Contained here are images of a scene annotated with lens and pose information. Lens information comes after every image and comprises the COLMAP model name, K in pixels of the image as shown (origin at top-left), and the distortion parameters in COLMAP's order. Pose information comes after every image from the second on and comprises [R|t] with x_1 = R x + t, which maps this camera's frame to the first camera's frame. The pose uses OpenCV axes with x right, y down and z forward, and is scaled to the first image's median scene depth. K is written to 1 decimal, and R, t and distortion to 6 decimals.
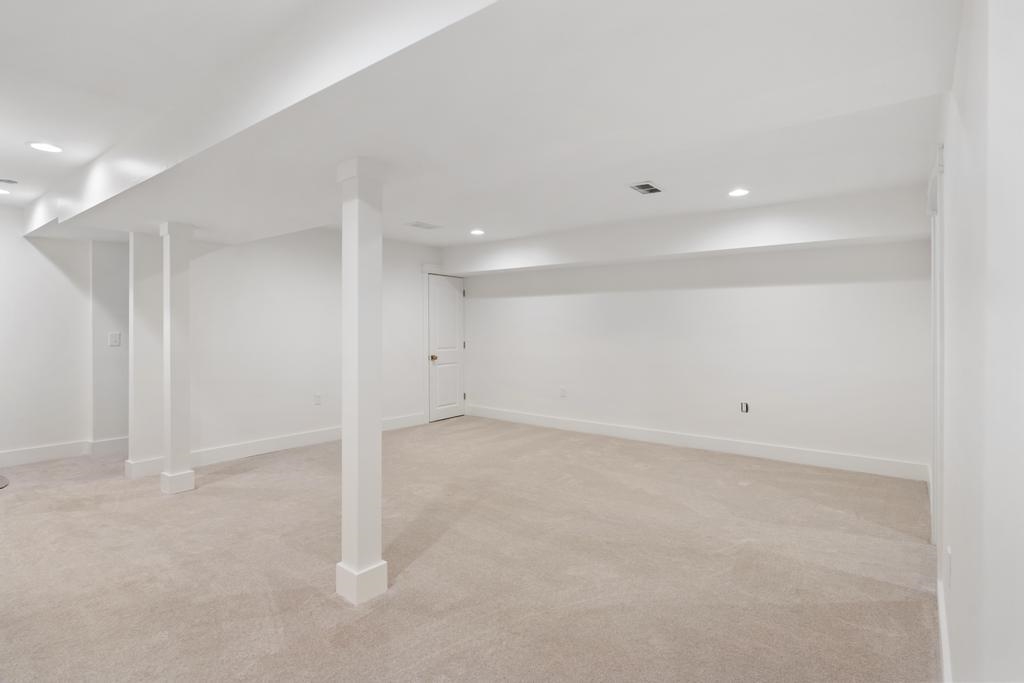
lens RADIAL K [[515.4, 0, 510.7], [0, 515.4, 324.5], [0, 0, 1]] dist [-0.000452, -0.000082]
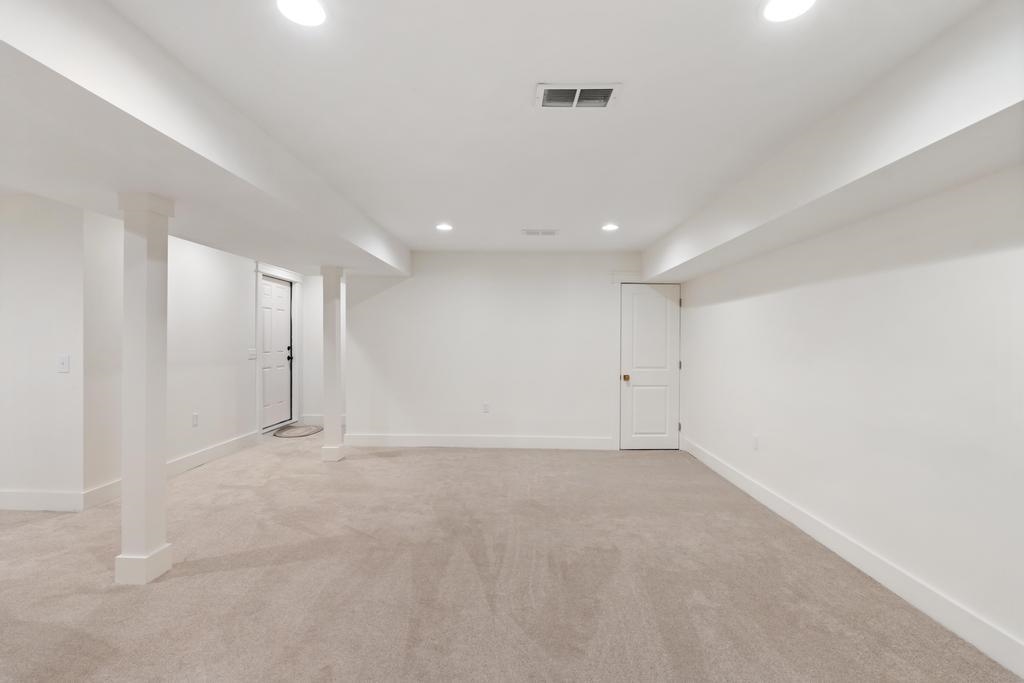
lens RADIAL K [[457.8, 0, 512.0], [0, 457.8, 341.5], [0, 0, 1]] dist [-0.009251, 0.000031]
pose [[0.608390, 0.001481, -0.793637, 0.353948], [-0.000728, 0.999999, 0.001308, 0.001239], [0.793638, -0.000218, 0.608390, 0.368722]]
